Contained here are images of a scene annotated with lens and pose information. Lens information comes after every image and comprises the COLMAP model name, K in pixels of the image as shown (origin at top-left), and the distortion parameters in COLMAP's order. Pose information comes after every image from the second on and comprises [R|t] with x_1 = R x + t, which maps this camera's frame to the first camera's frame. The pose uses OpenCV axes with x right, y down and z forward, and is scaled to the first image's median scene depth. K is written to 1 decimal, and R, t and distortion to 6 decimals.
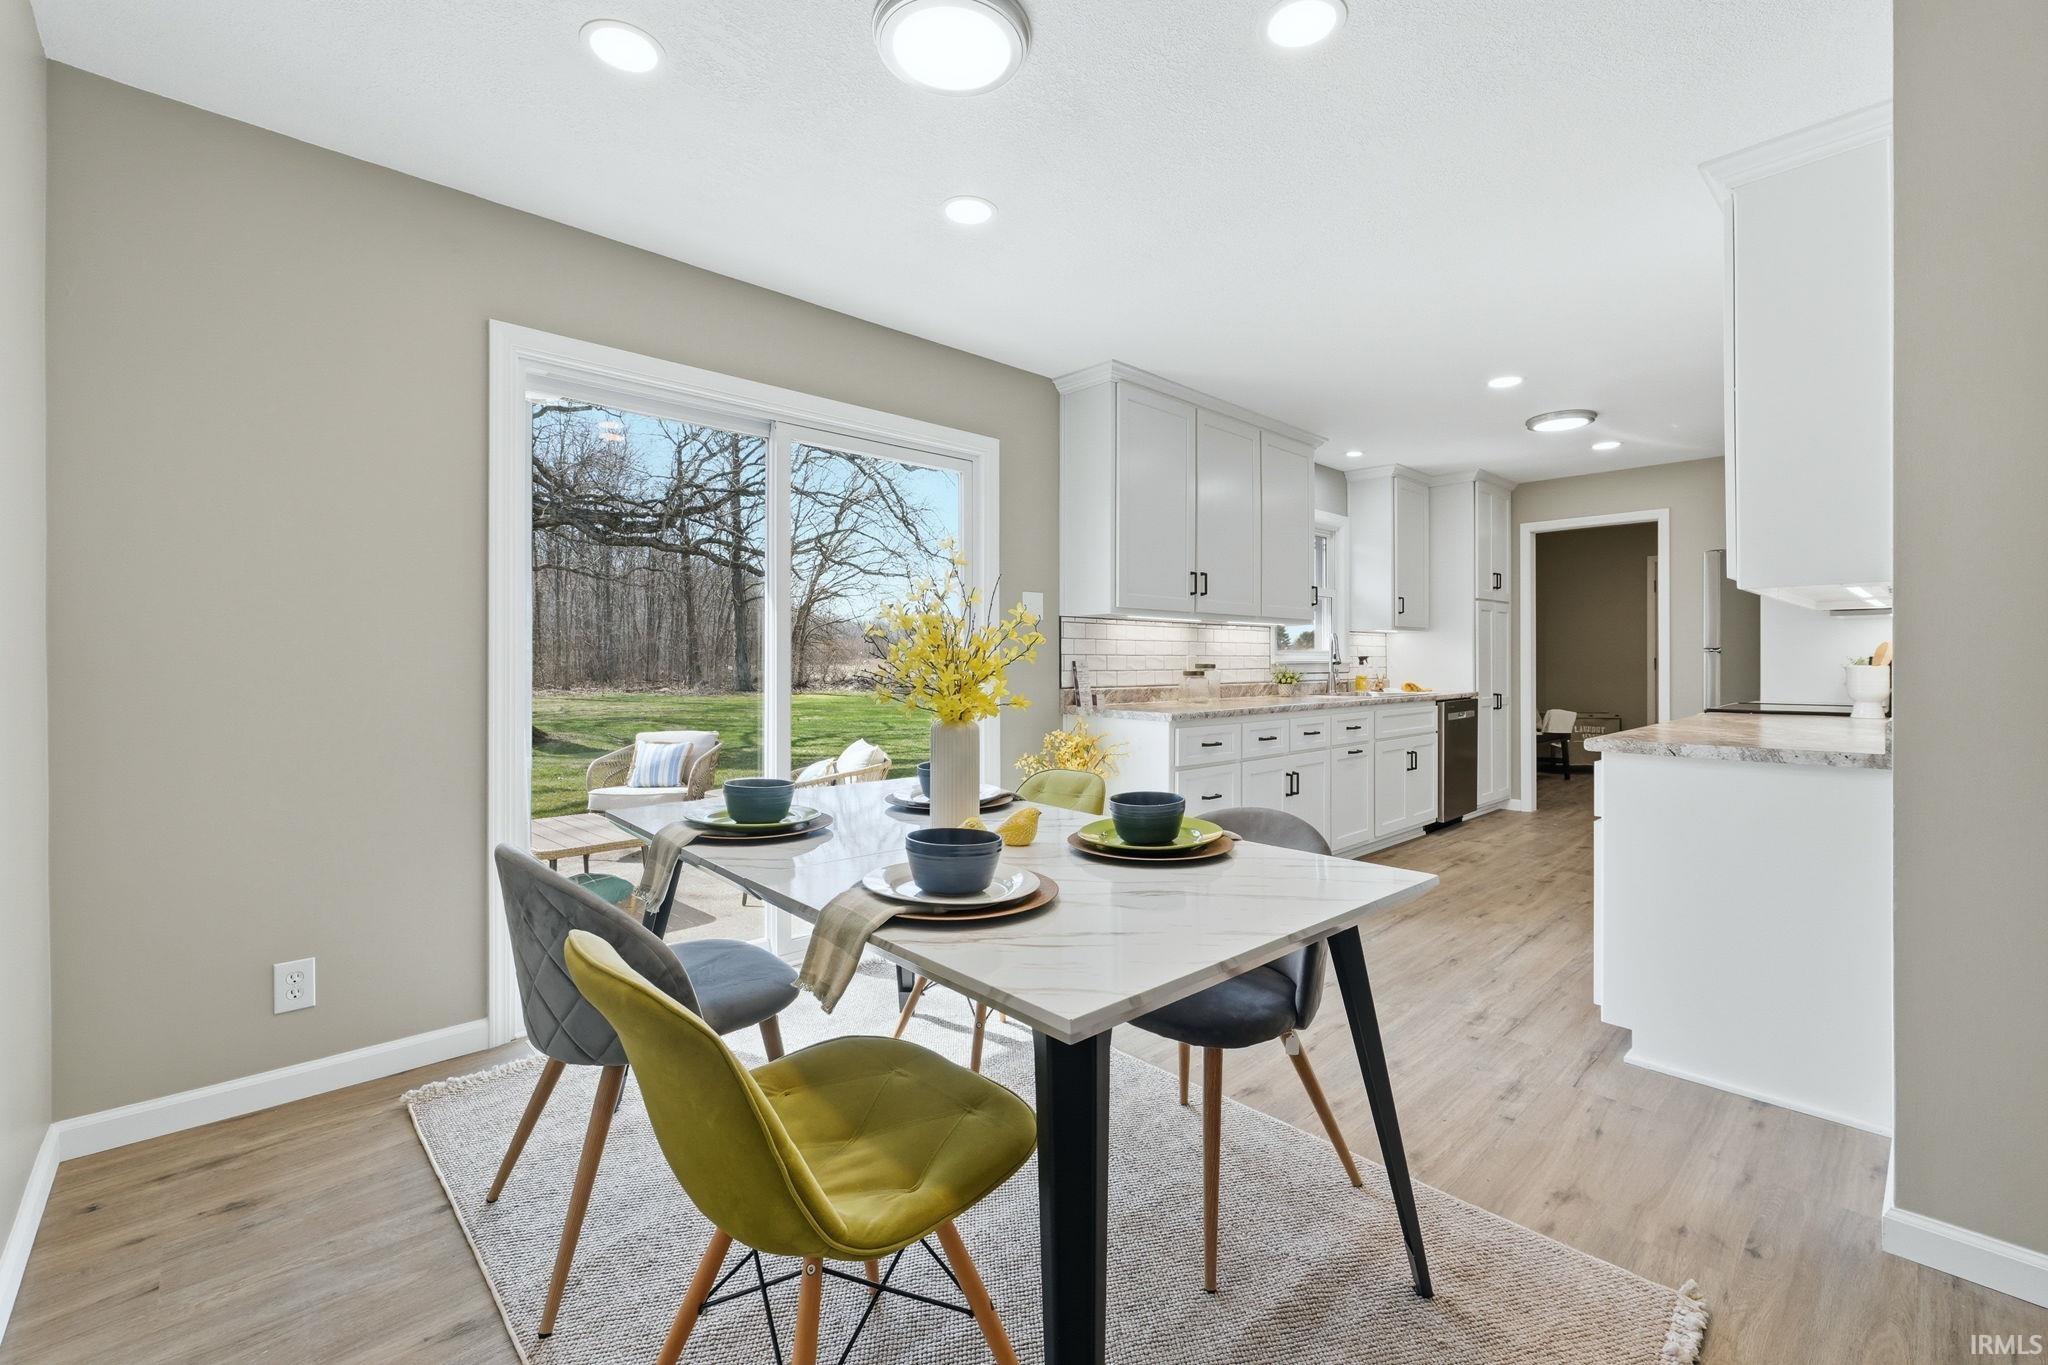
lens RADIAL K [[872.3, 0, 1018.7], [0, 872.3, 663.7], [0, 0, 1]] dist [-0.001217, -0.000261]
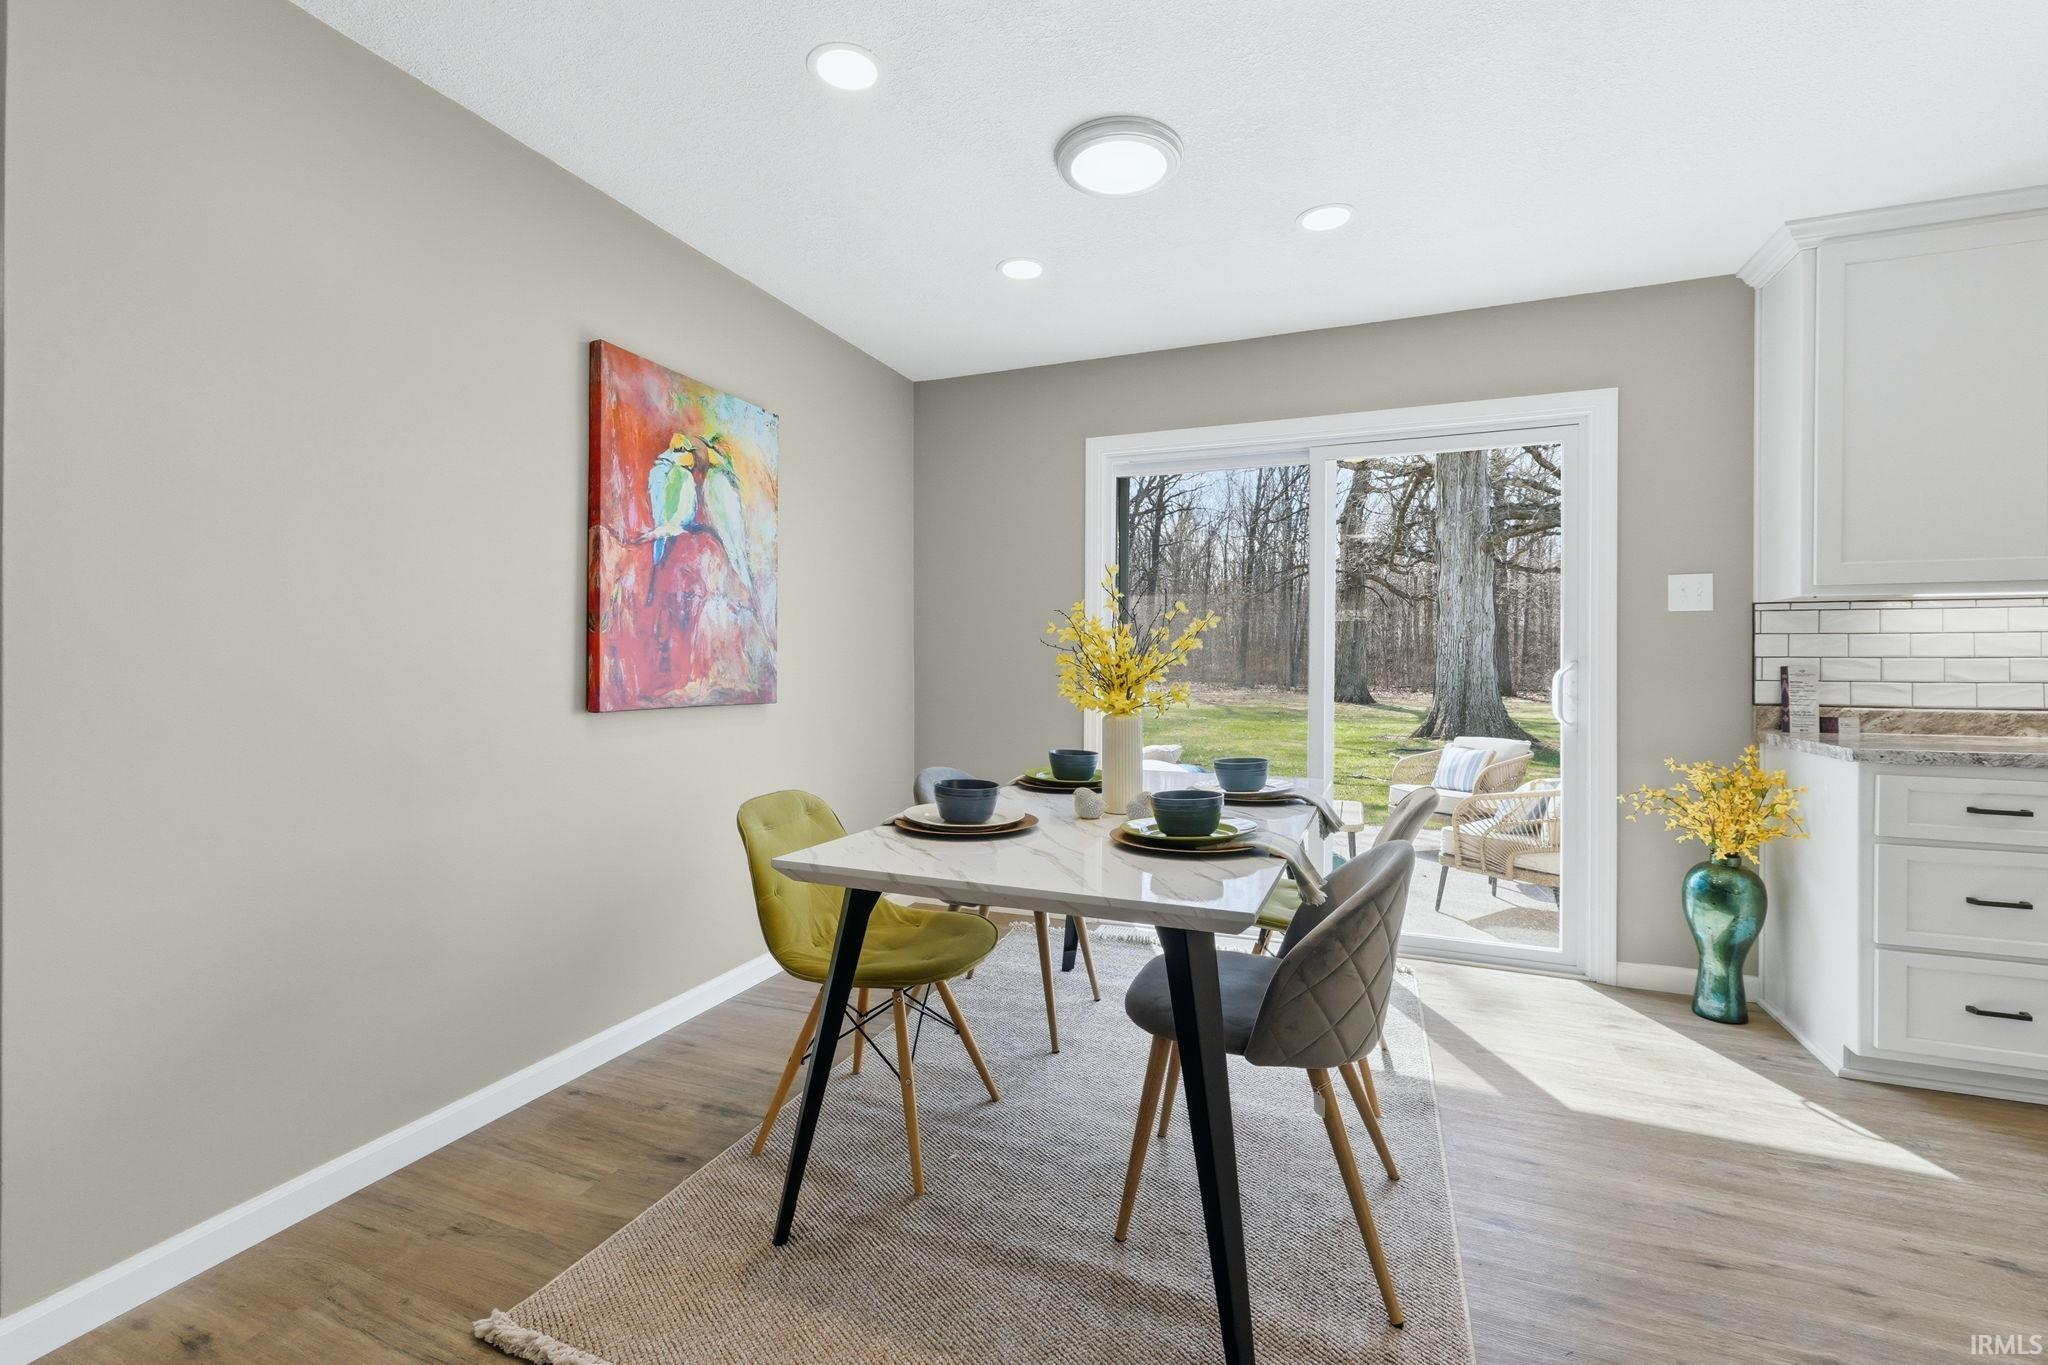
lens RADIAL K [[872.3, 0, 1018.7], [0, 872.3, 663.7], [0, 0, 1]] dist [-0.001217, -0.000261]
pose [[0.427126, -0.000676, -0.904192, 0.432143], [-0.005390, 0.999980, -0.003294, 0.000256], [0.904176, 0.006281, 0.427113, 0.155528]]
